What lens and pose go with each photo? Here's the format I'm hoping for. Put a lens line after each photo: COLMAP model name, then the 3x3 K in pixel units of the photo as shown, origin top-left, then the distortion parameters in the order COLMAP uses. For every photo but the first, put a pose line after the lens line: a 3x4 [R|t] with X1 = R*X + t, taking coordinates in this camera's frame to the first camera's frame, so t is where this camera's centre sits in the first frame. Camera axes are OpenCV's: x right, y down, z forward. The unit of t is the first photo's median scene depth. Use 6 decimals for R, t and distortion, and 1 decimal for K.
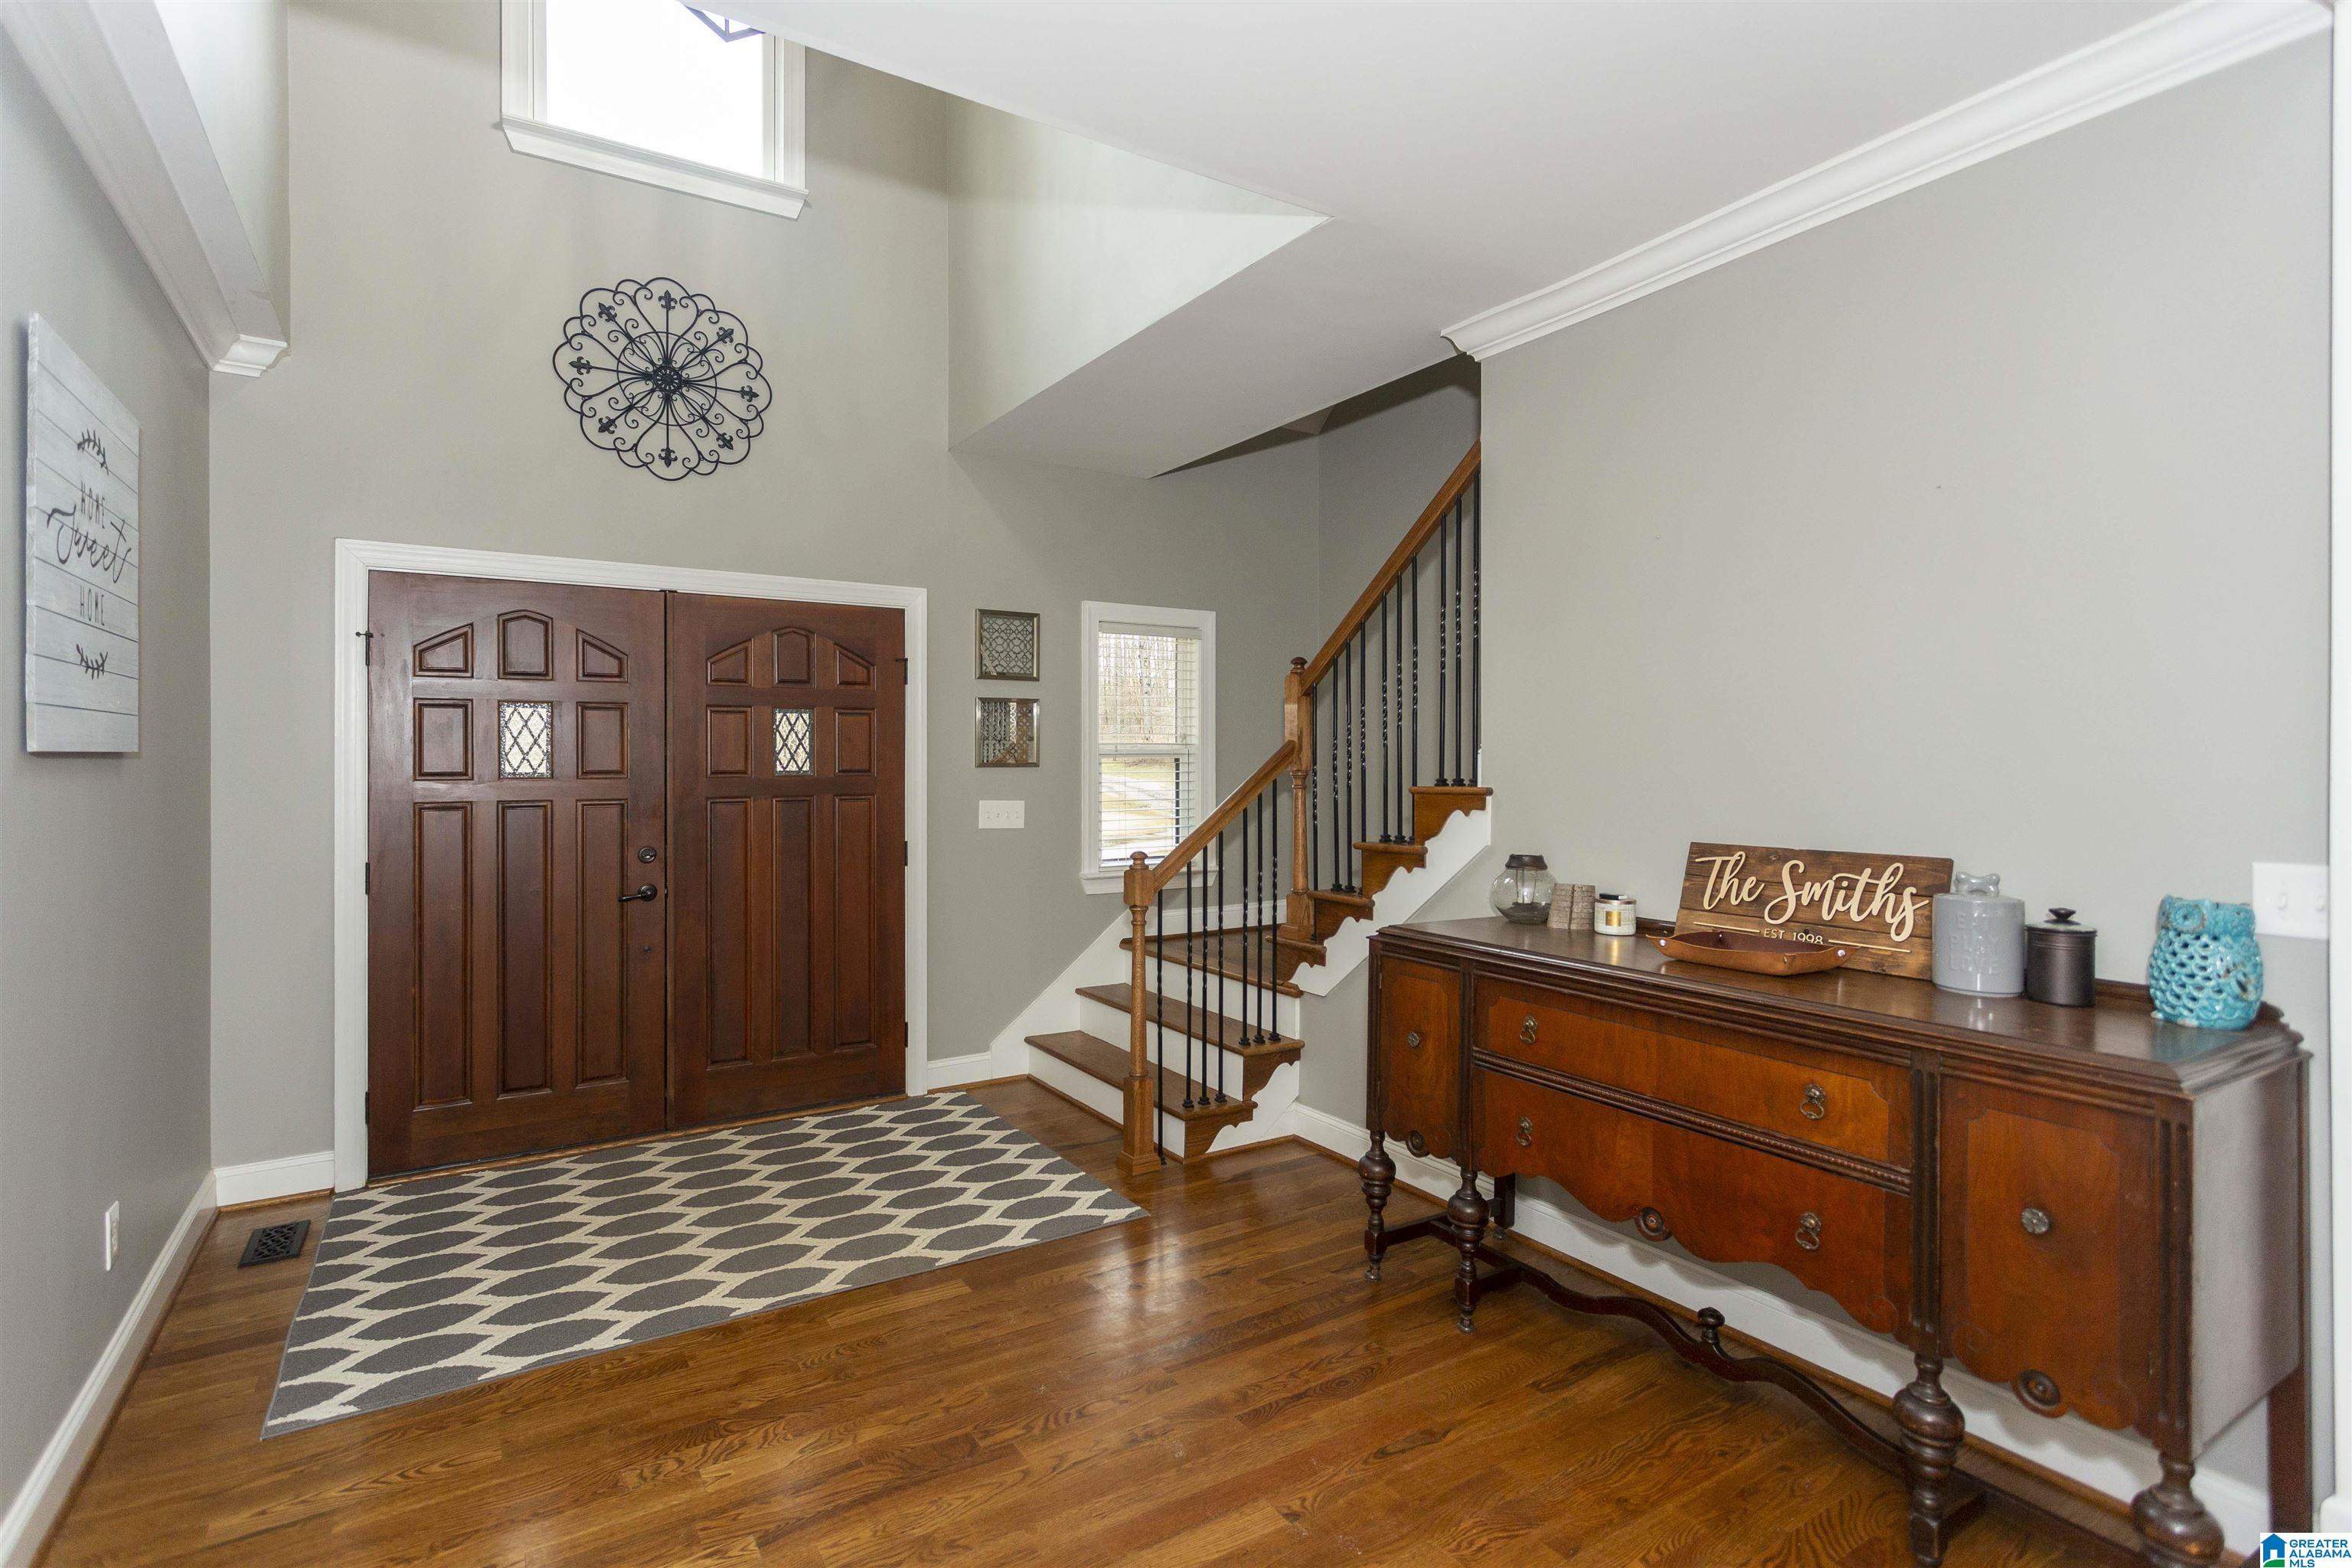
lens RADIAL K [[1131.5, 0, 1155.5], [0, 1131.5, 768.4], [0, 0, 1]] dist [-0.000329, 0.004099]
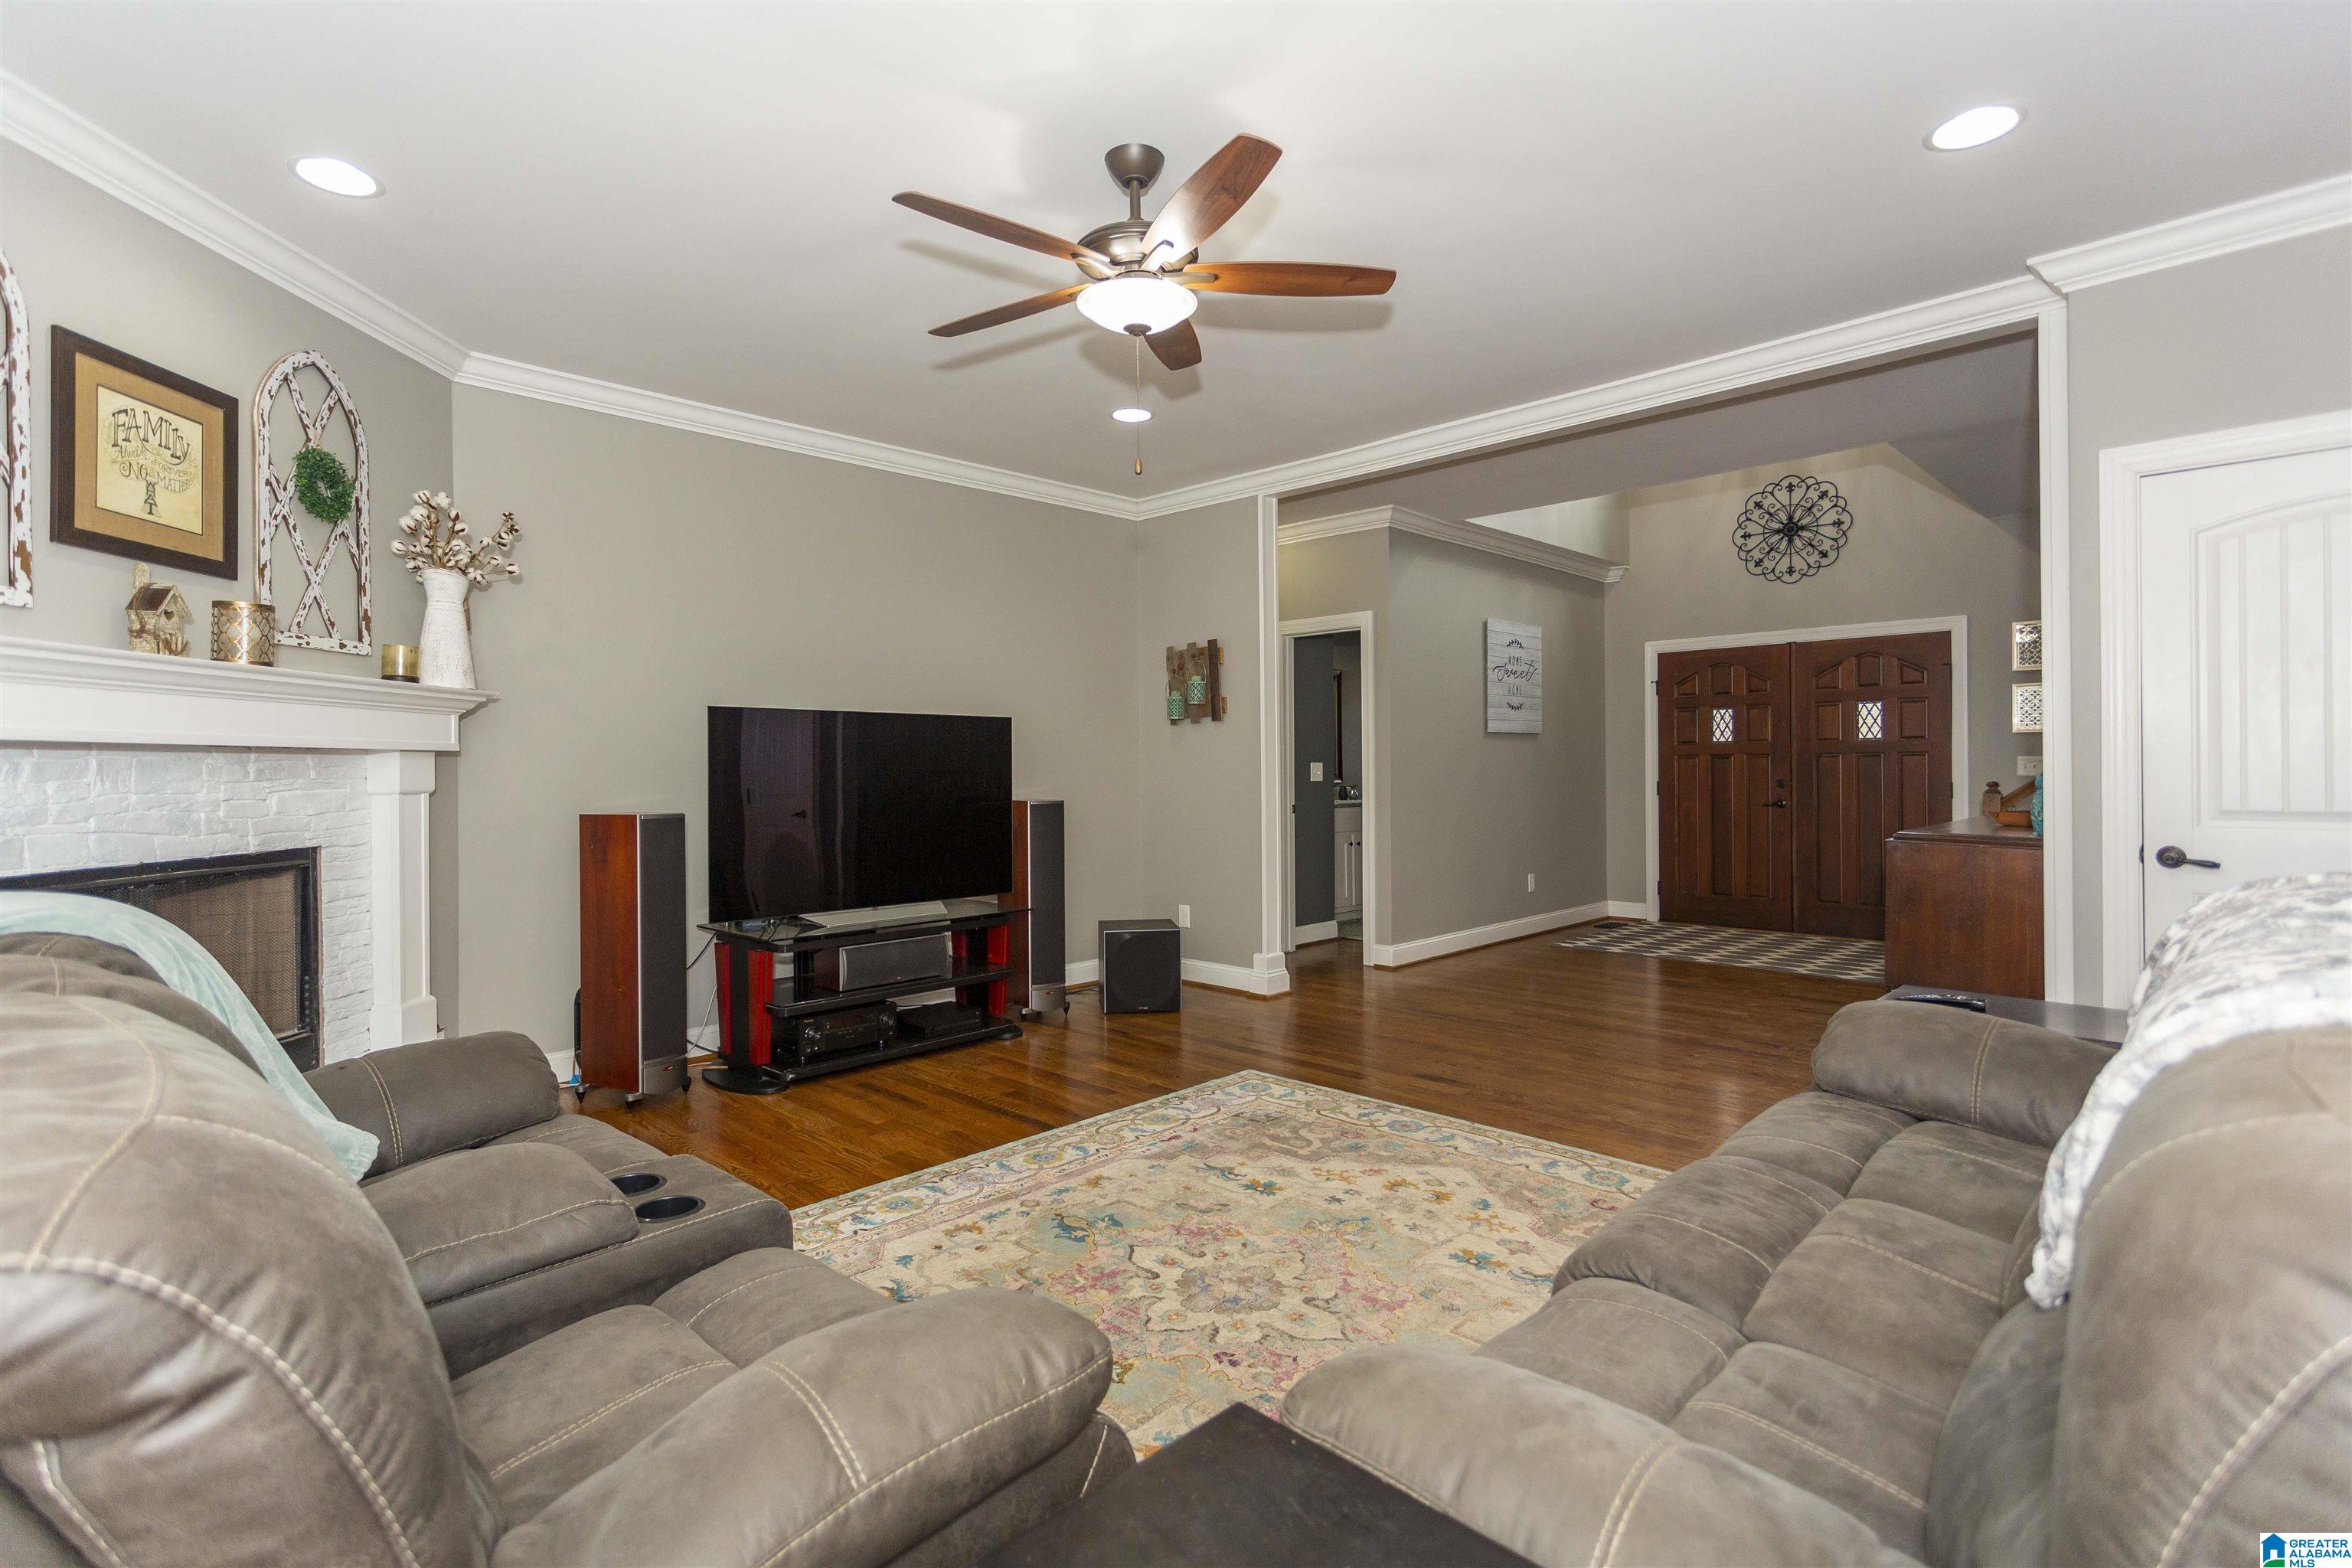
lens RADIAL K [[1131.5, 0, 1172.4], [0, 1131.5, 763.8], [0, 0, 1]] dist [-0.000329, 0.004099]
pose [[0.234520, -0.004793, -0.972099, 1.171637], [0.000031, 0.999988, -0.004923, 0.053219], [0.972111, 0.001125, 0.234518, -0.439466]]
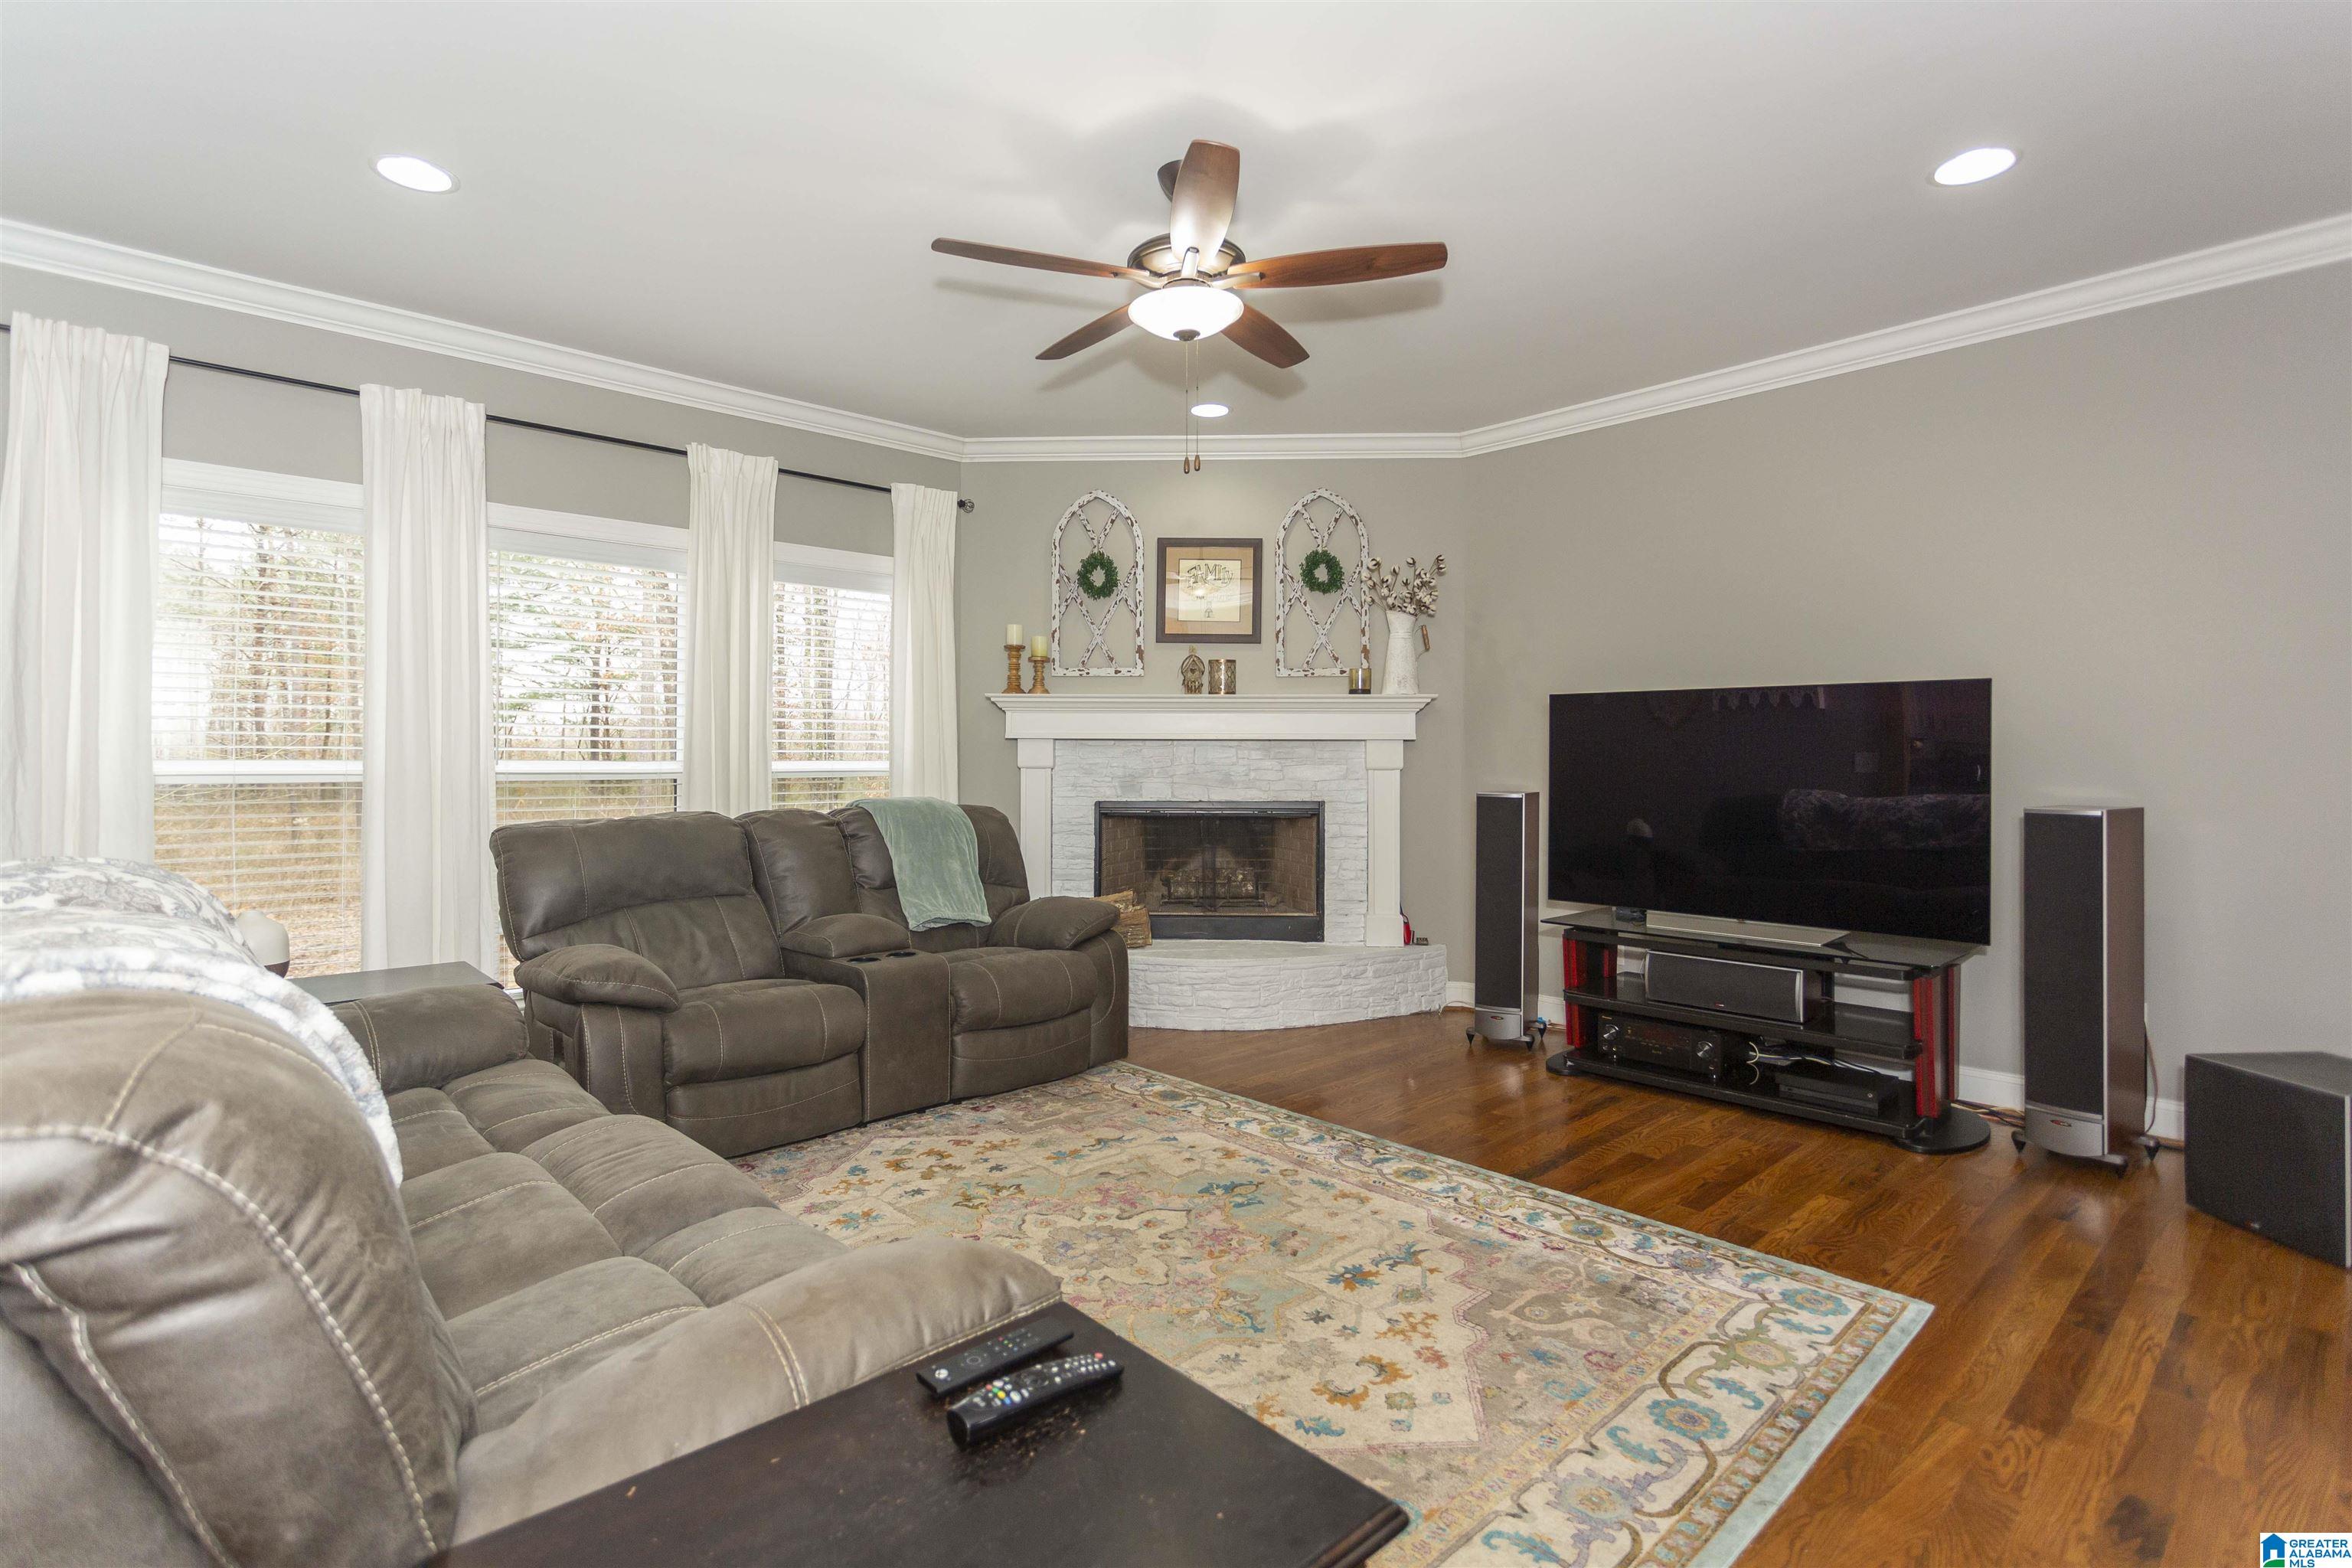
lens RADIAL K [[1131.5, 0, 1152.5], [0, 1131.5, 768.3], [0, 0, 1]] dist [-0.000329, 0.004099]
pose [[-0.983353, 0.000896, -0.181703, 0.657489], [-0.003285, 0.999737, 0.022705, 0.042347], [0.181676, 0.022924, -0.983091, 0.391372]]
